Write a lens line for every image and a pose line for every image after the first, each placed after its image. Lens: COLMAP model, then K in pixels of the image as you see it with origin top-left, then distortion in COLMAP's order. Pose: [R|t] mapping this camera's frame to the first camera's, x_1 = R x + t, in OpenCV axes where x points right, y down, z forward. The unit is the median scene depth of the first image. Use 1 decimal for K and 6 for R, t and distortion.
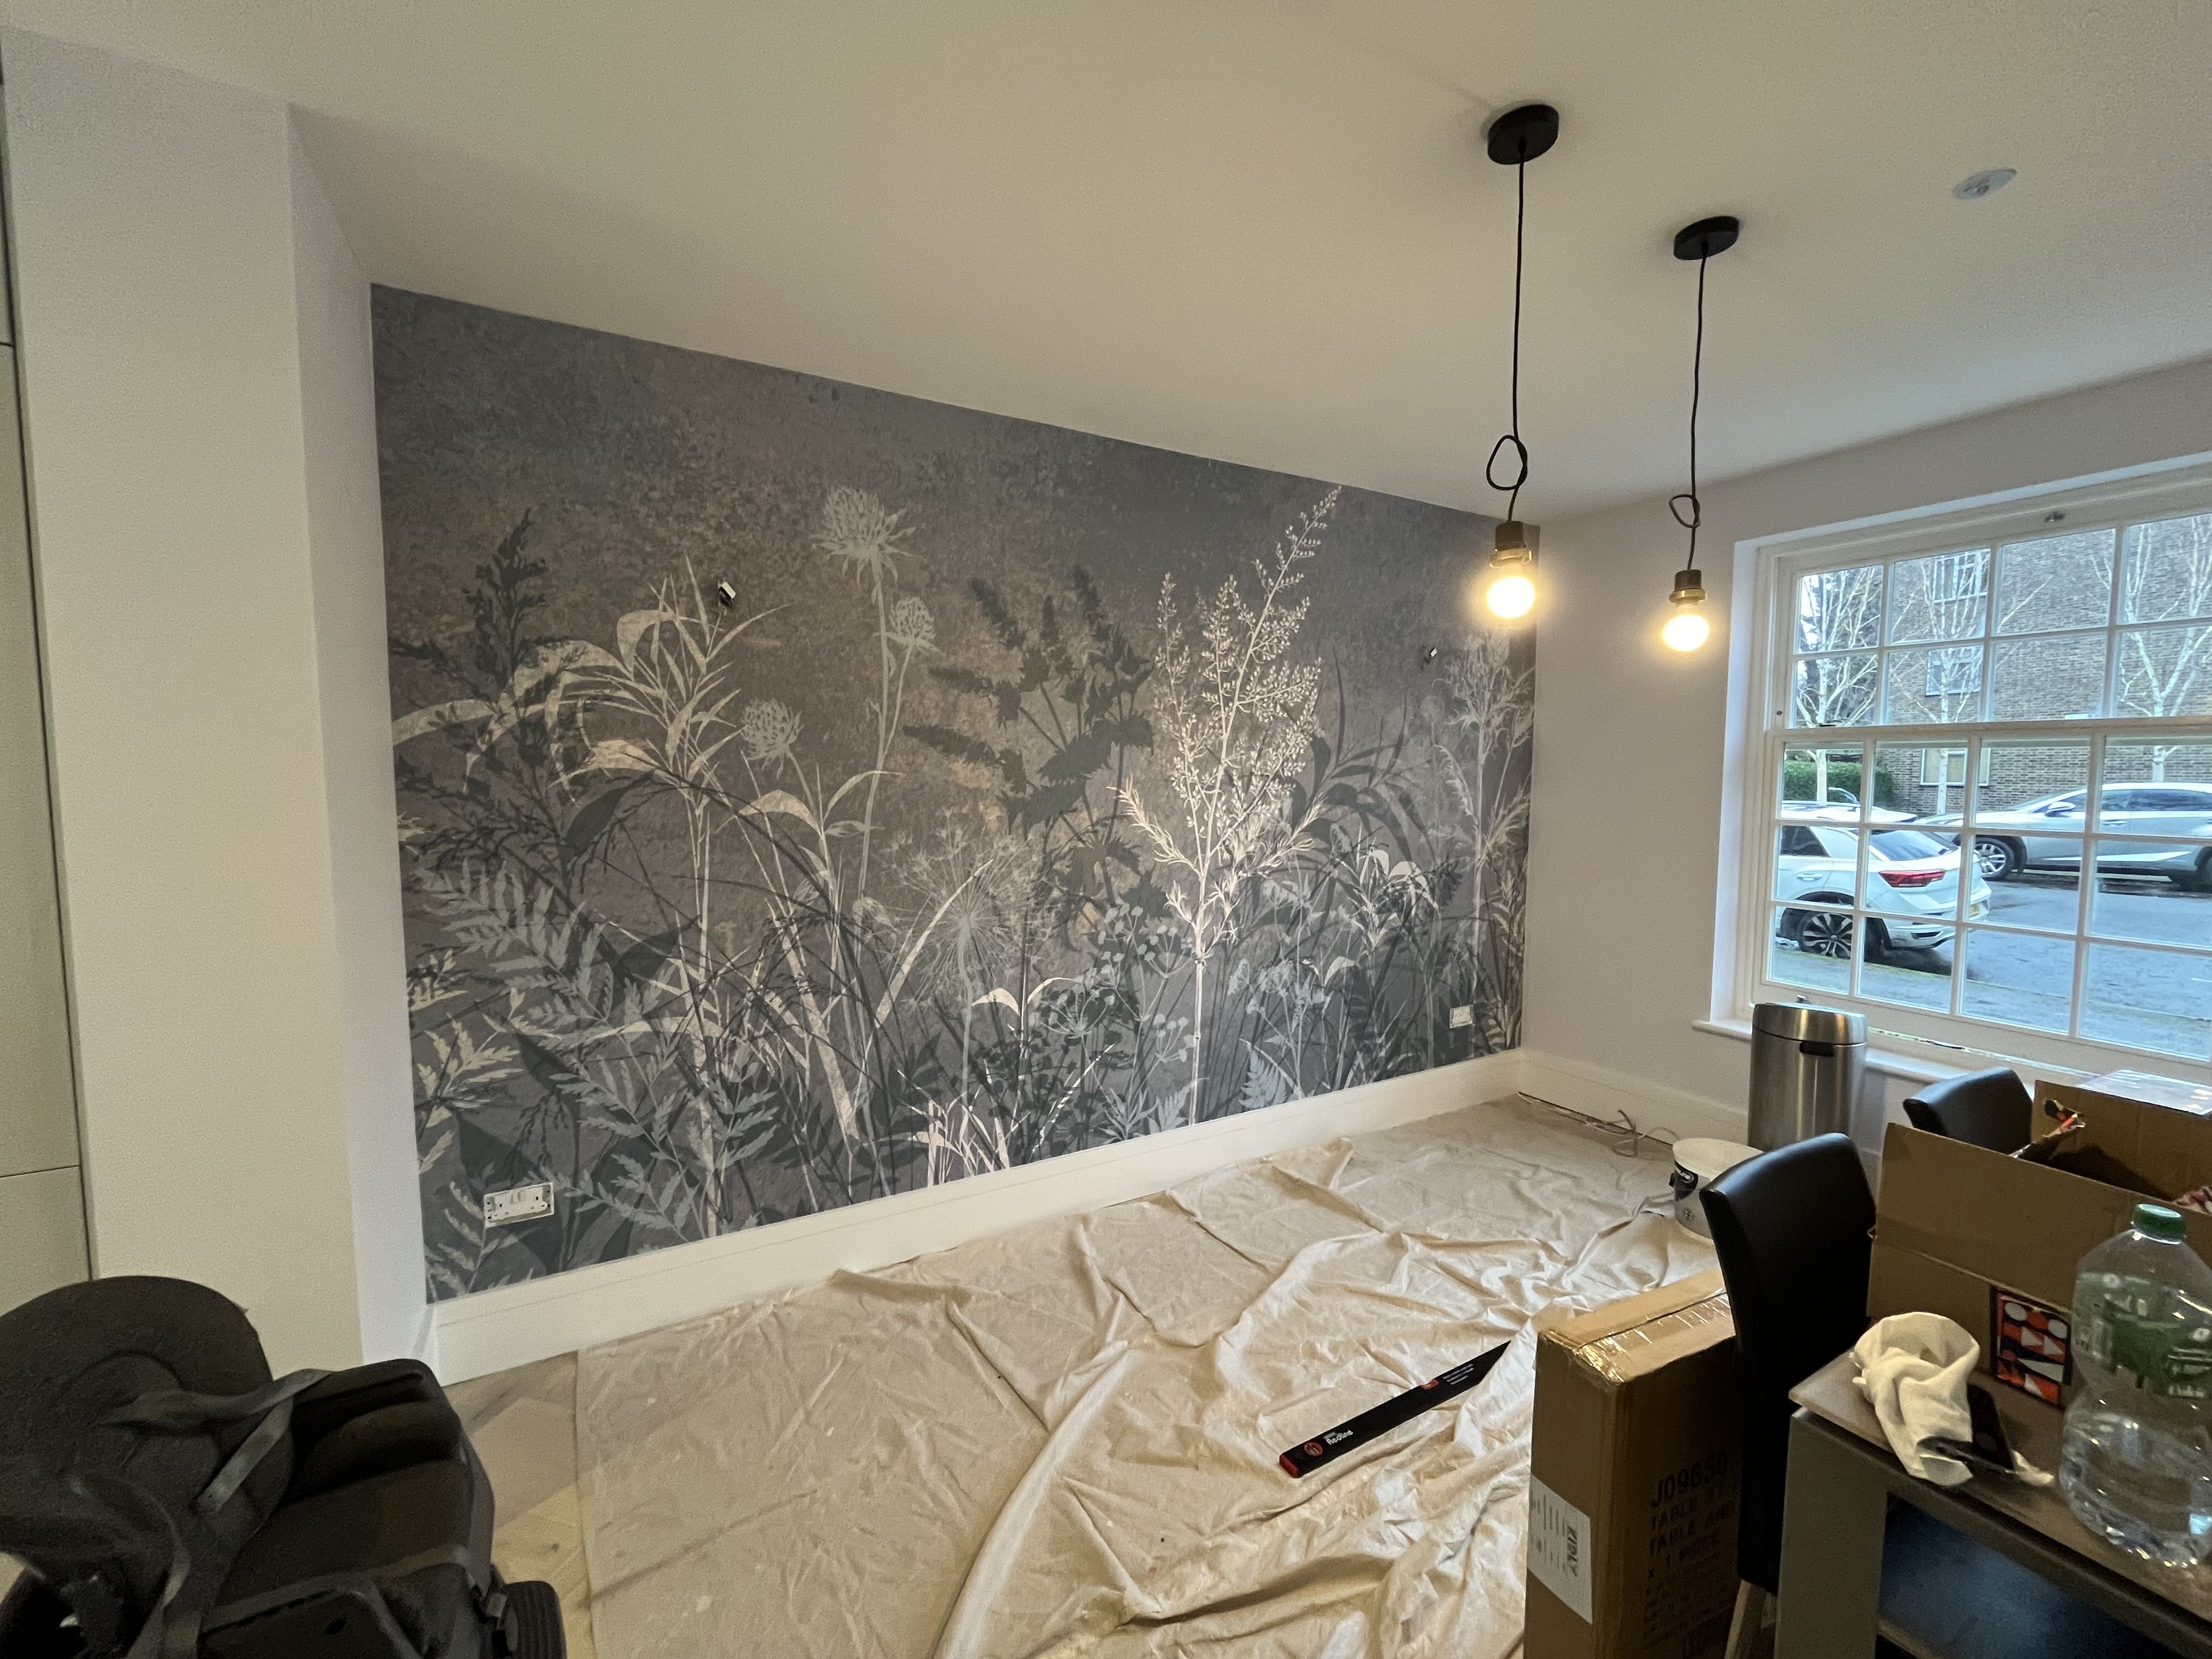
lens RADIAL K [[912.6, 0, 1147.4], [0, 912.6, 831.7], [0, 0, 1]] dist [-0.002325, -0.000328]
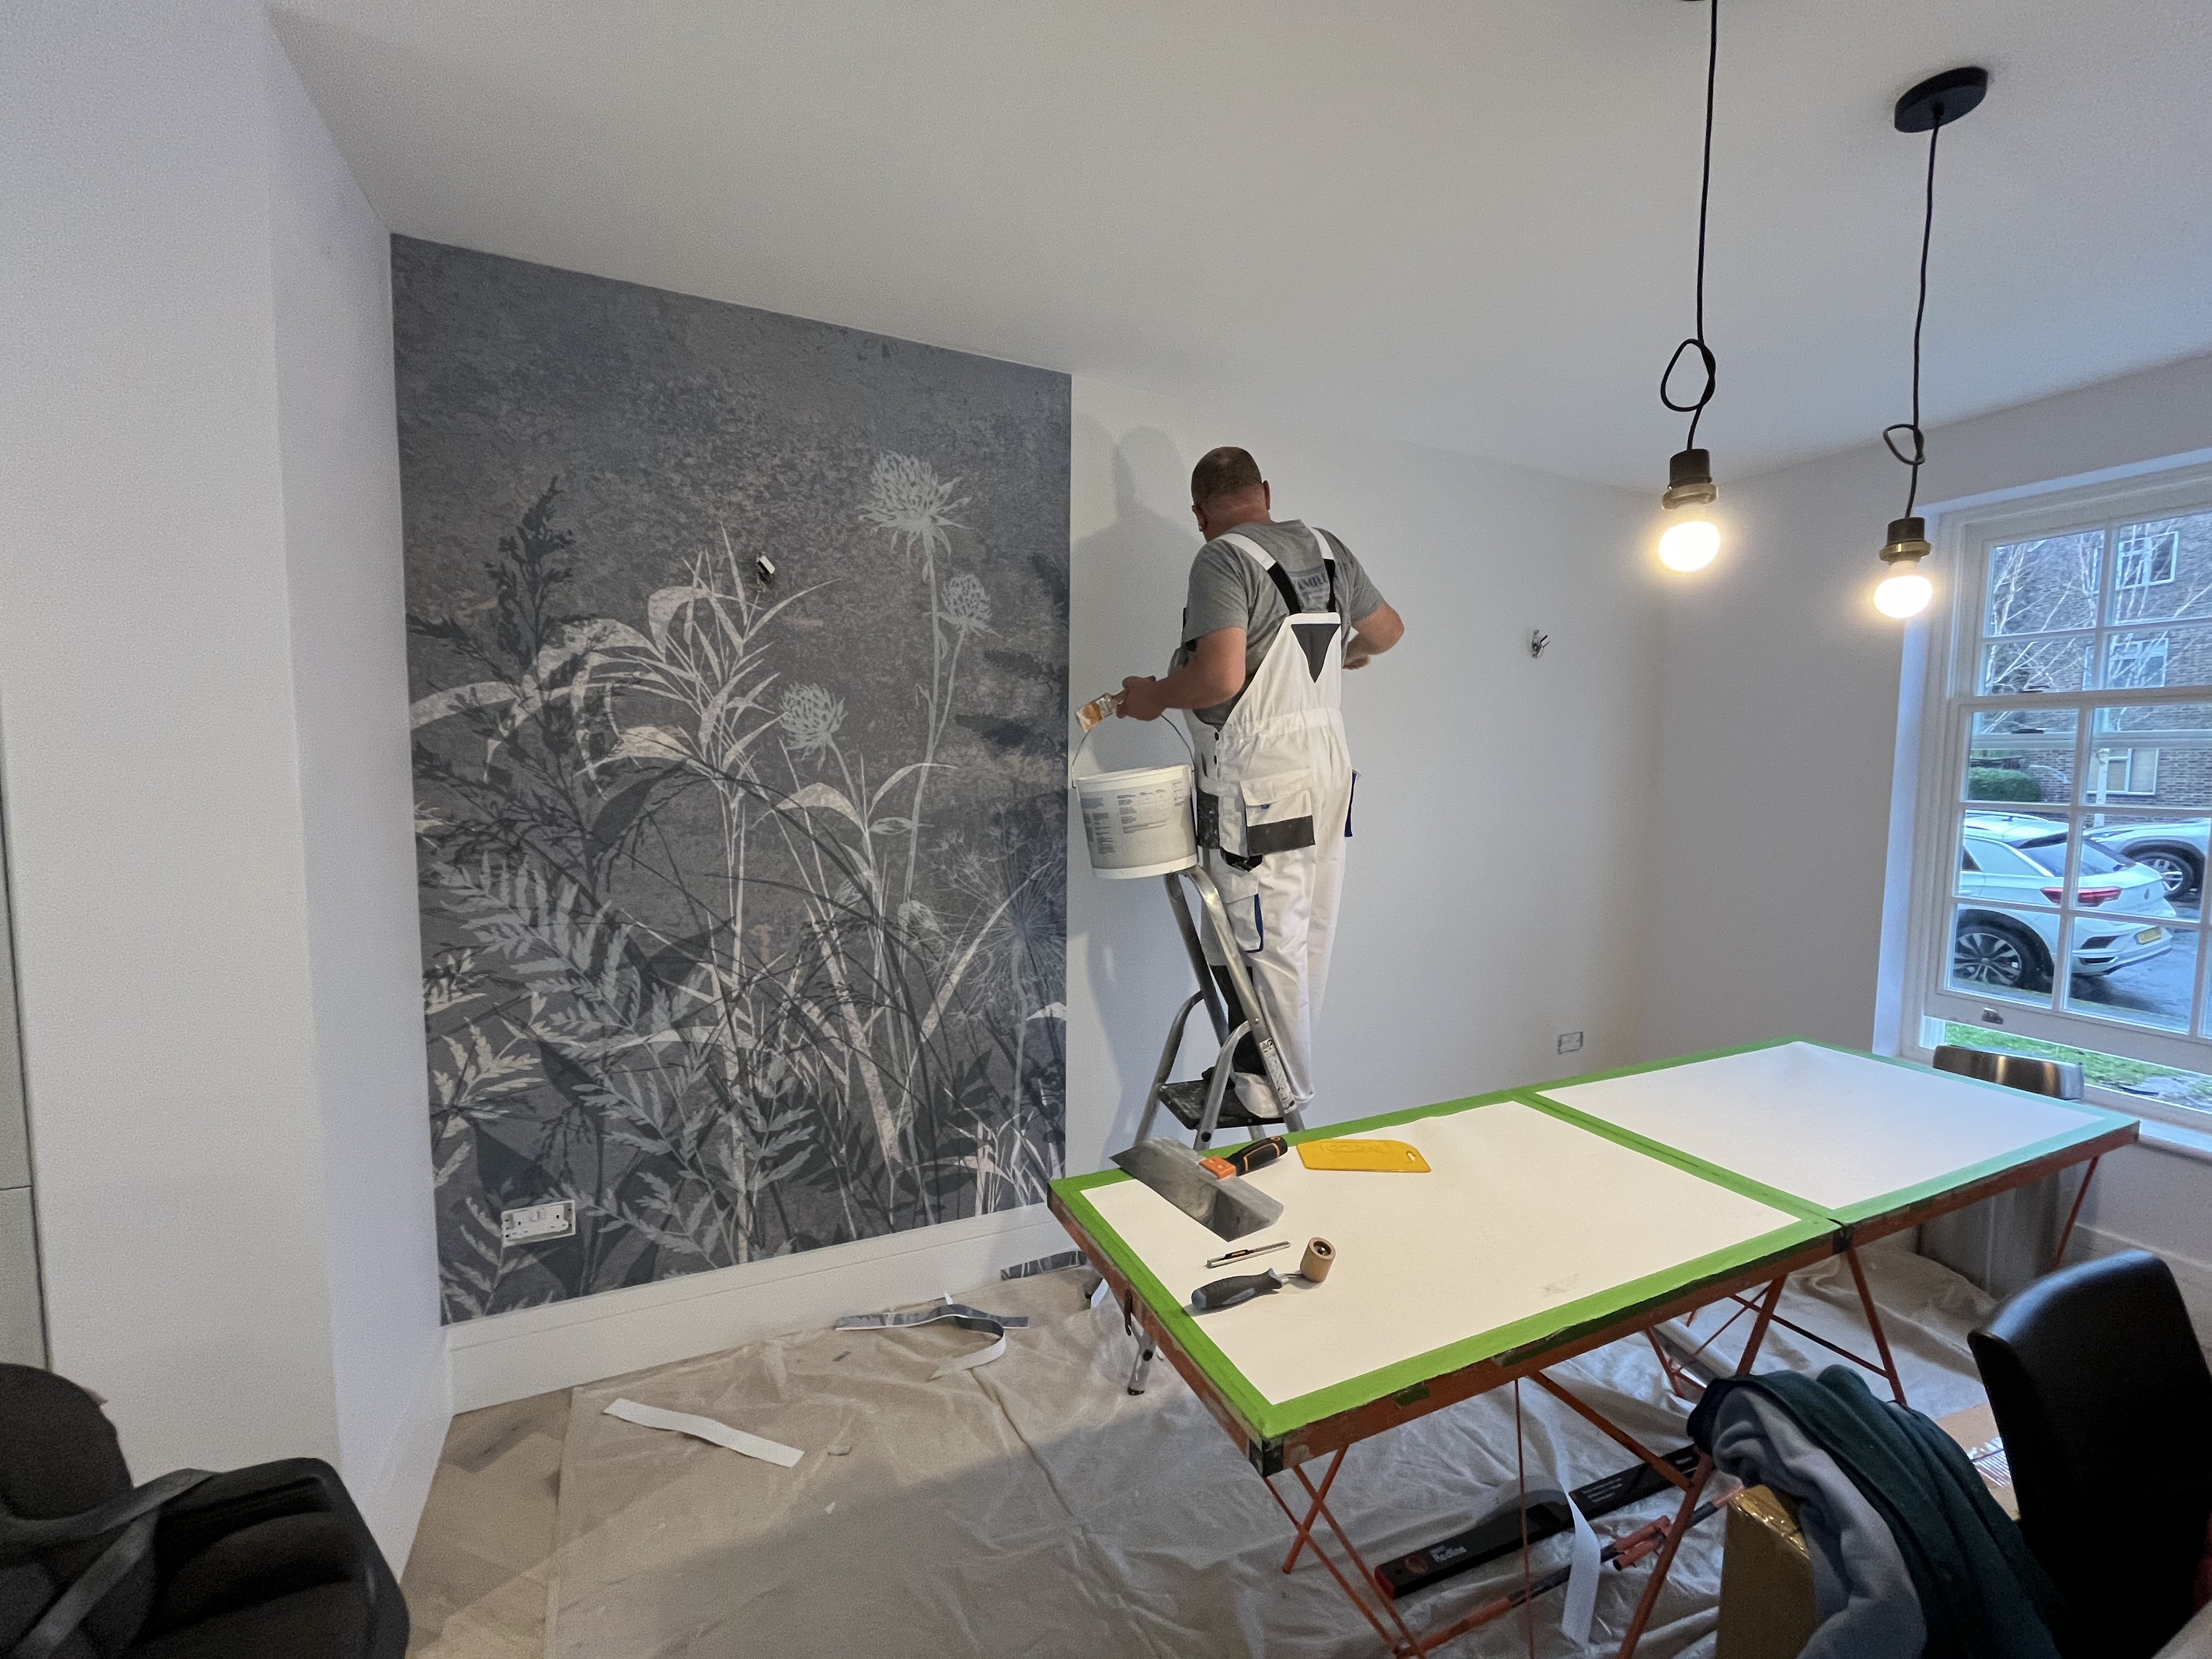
lens RADIAL K [[912.6, 0, 1147.4], [0, 912.6, 831.7], [0, 0, 1]] dist [-0.002325, -0.000328]
pose [[0.996045, 0.015273, -0.087530, 0.007576], [-0.015138, 0.999883, 0.002207, -0.003424], [0.087553, -0.000873, 0.996159, 0.117693]]
